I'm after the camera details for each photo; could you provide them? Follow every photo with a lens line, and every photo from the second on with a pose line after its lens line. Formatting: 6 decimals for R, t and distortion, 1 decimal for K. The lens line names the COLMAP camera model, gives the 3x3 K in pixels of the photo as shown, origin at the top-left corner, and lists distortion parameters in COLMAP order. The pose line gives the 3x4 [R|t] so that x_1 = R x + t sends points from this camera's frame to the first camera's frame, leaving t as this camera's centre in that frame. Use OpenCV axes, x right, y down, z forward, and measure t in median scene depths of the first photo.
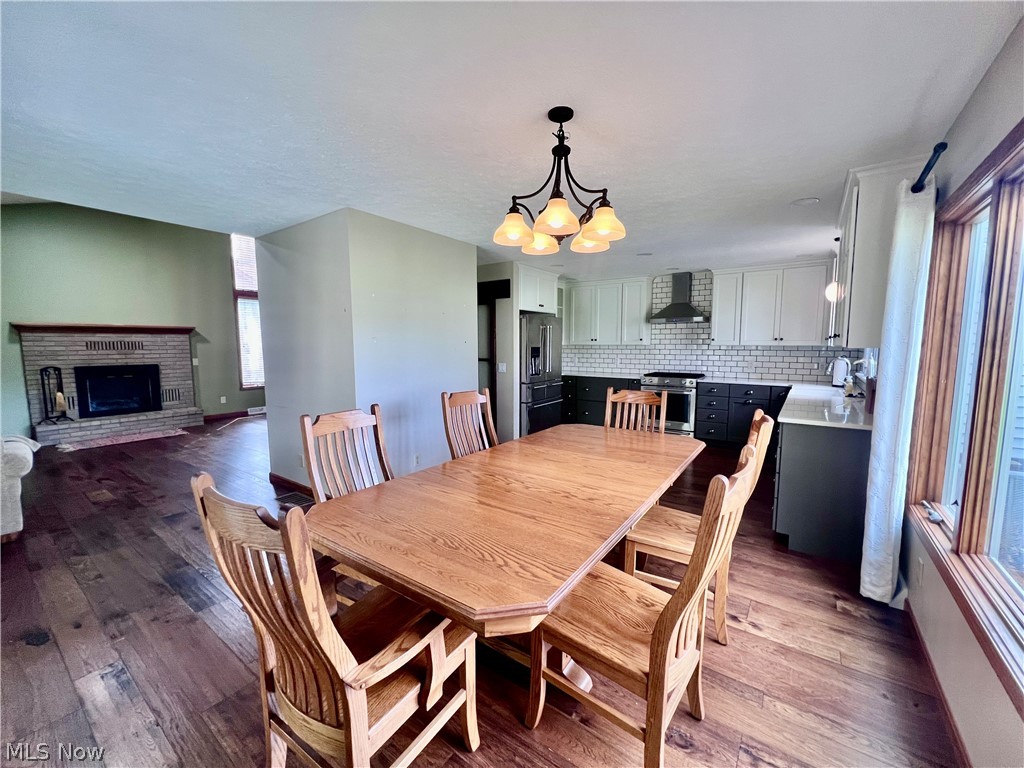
lens RADIAL K [[412.6, 0, 519.2], [0, 412.6, 387.1], [0, 0, 1]] dist [-0.001685, -0.000527]
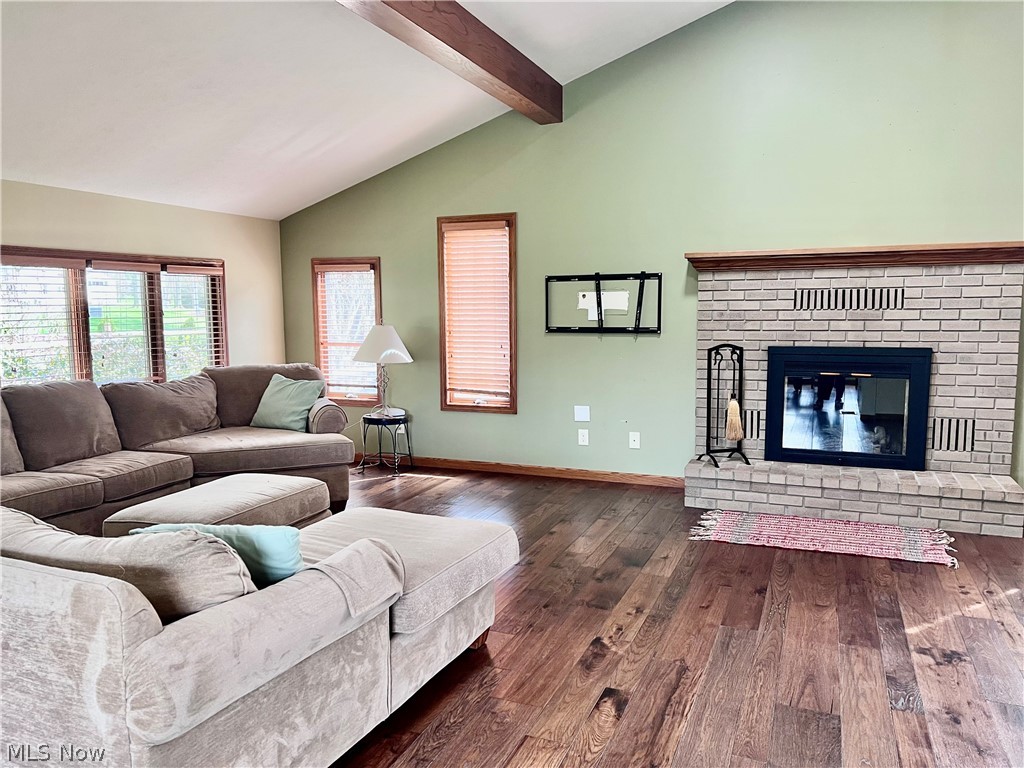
lens RADIAL K [[767.3, 0, 512.1], [0, 767.3, 391.5], [0, 0, 1]] dist [0.018010, -0.002234]
pose [[0.229783, 0.102736, -0.967804, -0.305867], [-0.095485, 0.991995, 0.082633, -0.040804], [0.968546, 0.073423, 0.237753, 0.503231]]
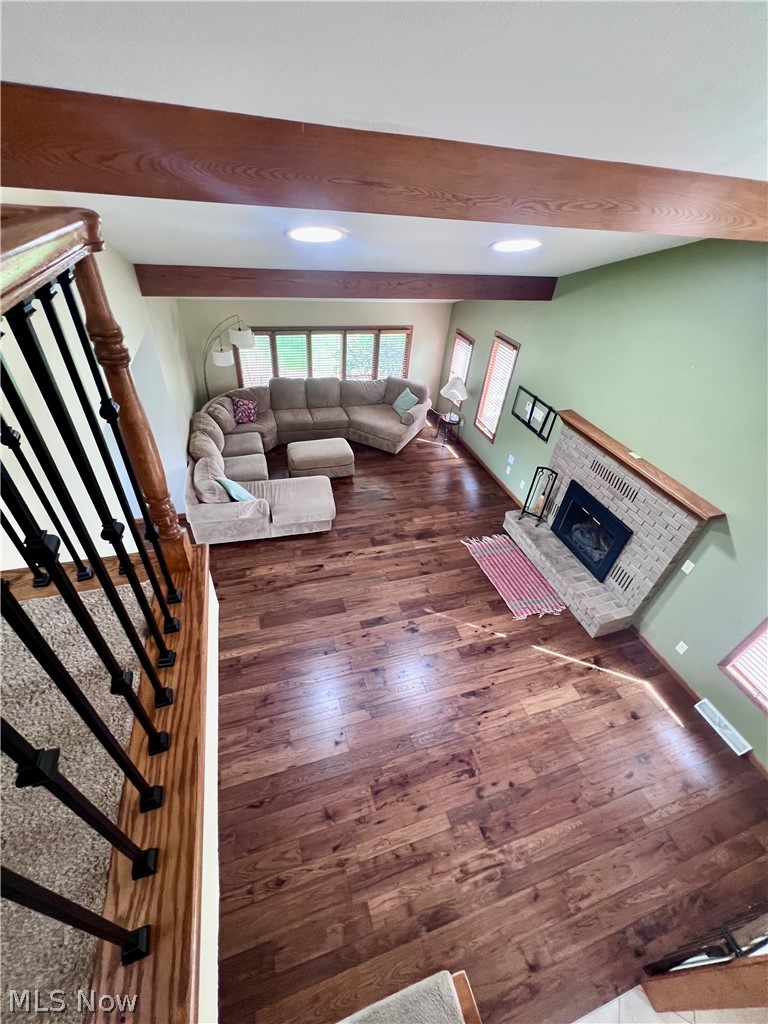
lens RADIAL K [[412.6, 0, 386.0], [0, 412.6, 510.9], [0, 0, 1]] dist [-0.001685, -0.000527]
pose [[-0.601298, 0.458890, -0.654111, -0.290762], [-0.156340, 0.735244, 0.659526, -0.455624], [0.783581, 0.498835, -0.370358, 0.991958]]
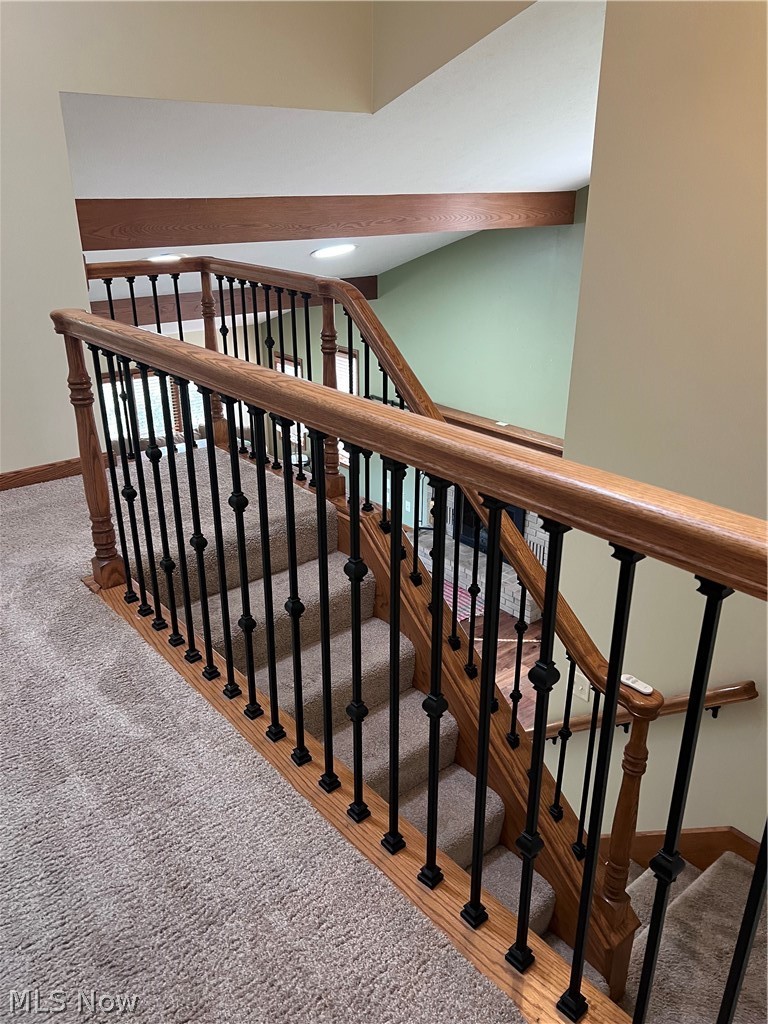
lens RADIAL K [[767.3, 0, 382.6], [0, 767.3, 512.0], [0, 0, 1]] dist [0.018010, -0.002234]
pose [[-0.267307, 0.374959, -0.887667, 0.178742], [-0.095310, 0.906383, 0.411565, -0.502001], [0.958886, 0.194618, -0.206545, 1.113596]]
